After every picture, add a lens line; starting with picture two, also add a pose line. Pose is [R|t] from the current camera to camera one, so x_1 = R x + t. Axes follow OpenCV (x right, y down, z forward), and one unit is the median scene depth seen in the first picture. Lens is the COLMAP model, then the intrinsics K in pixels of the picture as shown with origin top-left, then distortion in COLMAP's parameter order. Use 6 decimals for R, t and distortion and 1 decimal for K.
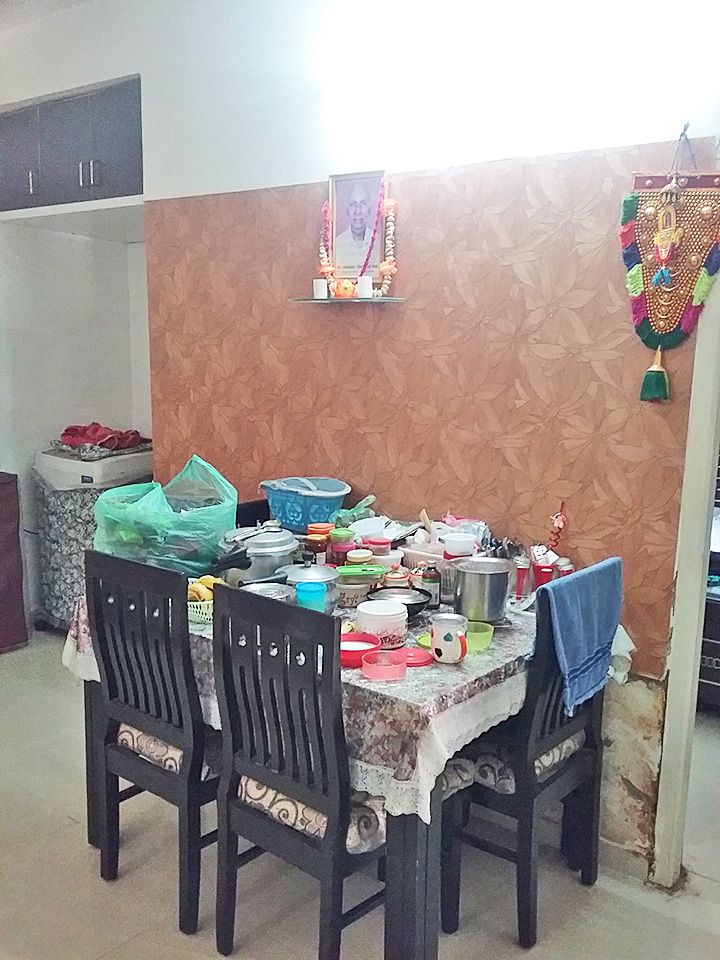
lens RADIAL K [[899.2, 0, 377.3], [0, 899.2, 518.1], [0, 0, 1]] dist [0.102995, -0.202497]
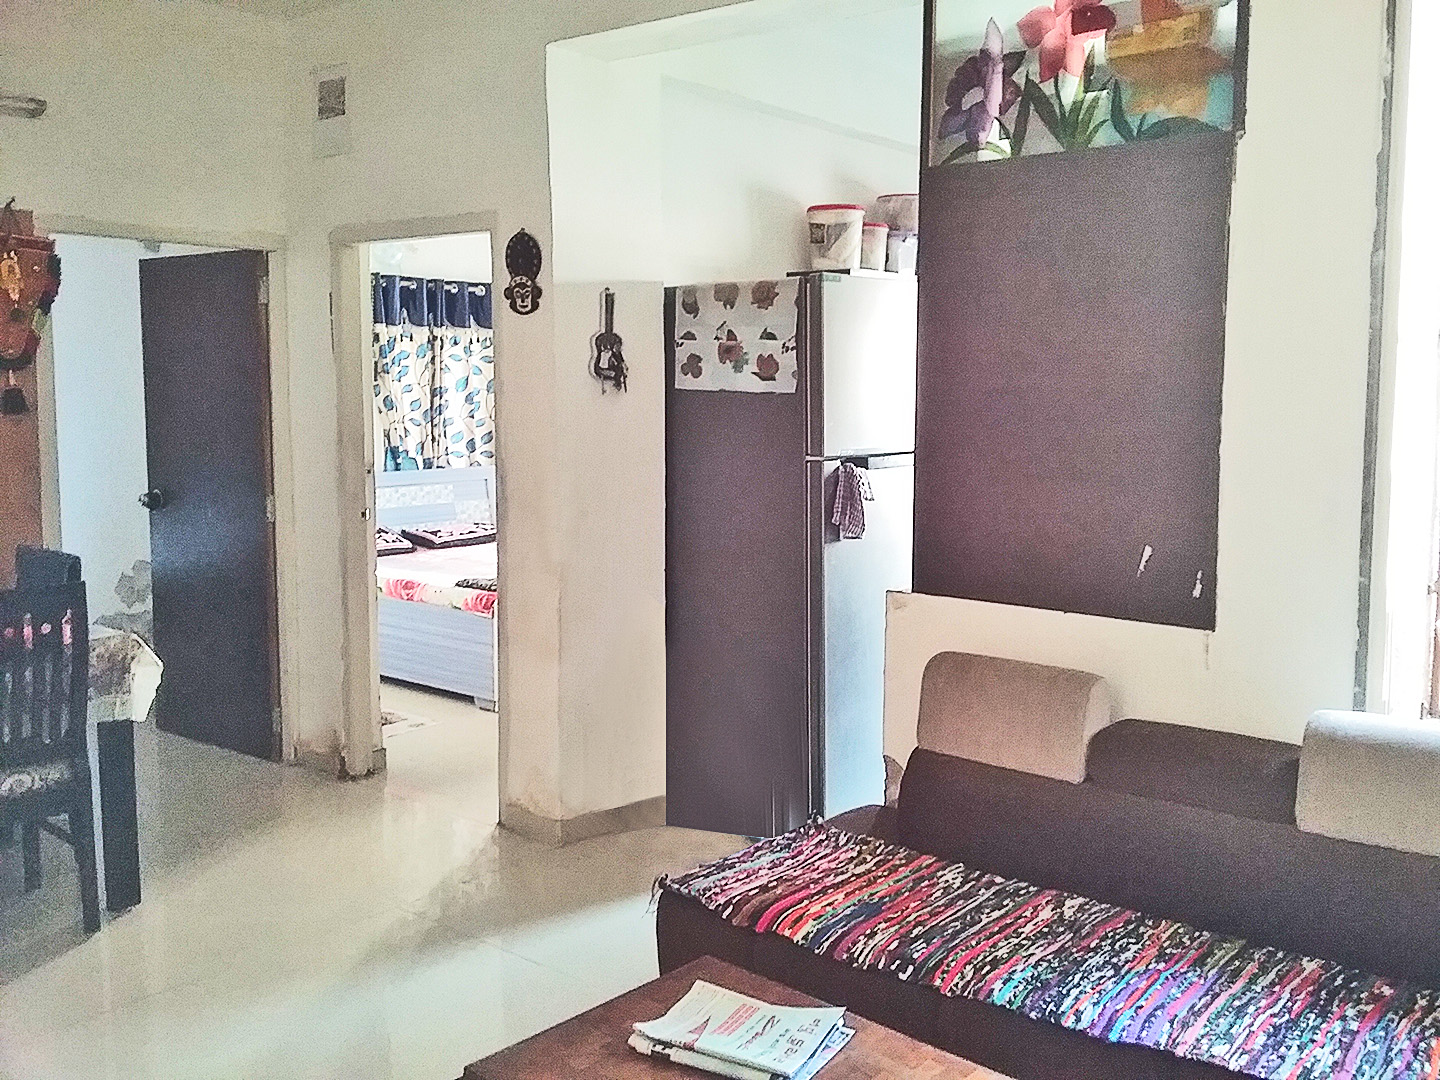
lens RADIAL K [[1348.8, 0, 788.9], [0, 1348.8, 493.1], [0, 0, 1]] dist [0.102995, -0.202497]
pose [[0.000696, -0.103178, 0.994663, -1.552032], [0.195128, 0.975557, 0.101060, -0.007751], [-0.980778, 0.194016, 0.020812, -0.030790]]
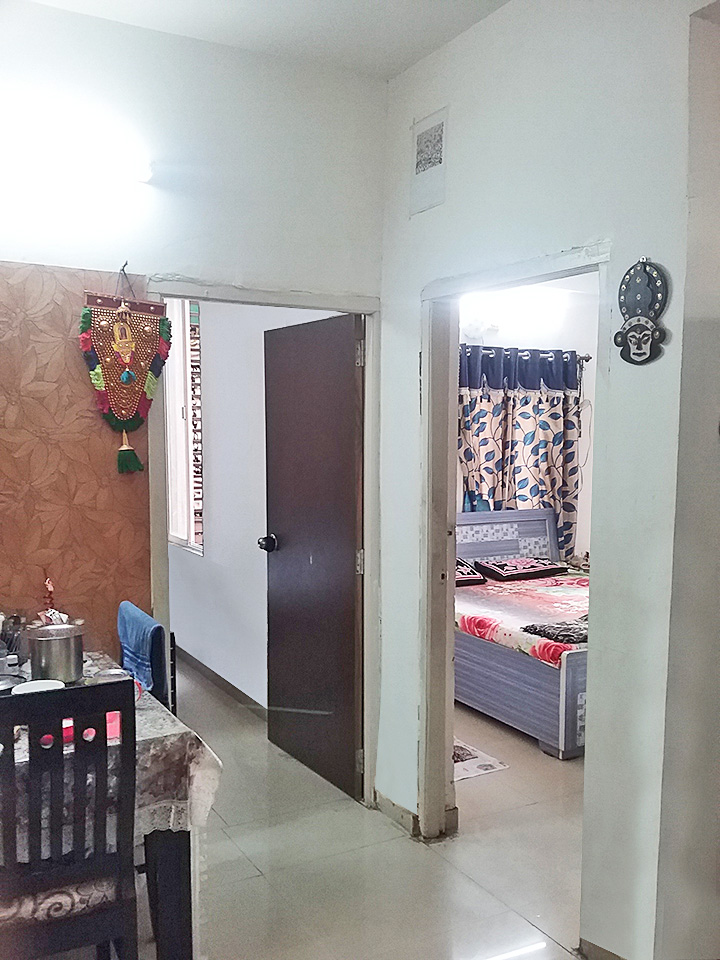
lens RADIAL K [[899.2, 0, 377.3], [0, 899.2, 518.1], [0, 0, 1]] dist [0.102995, -0.202497]
pose [[0.373443, -0.111420, 0.920937, -0.744727], [0.185271, 0.981718, 0.043646, -0.059332], [-0.908964, 0.154323, 0.387259, 0.213878]]
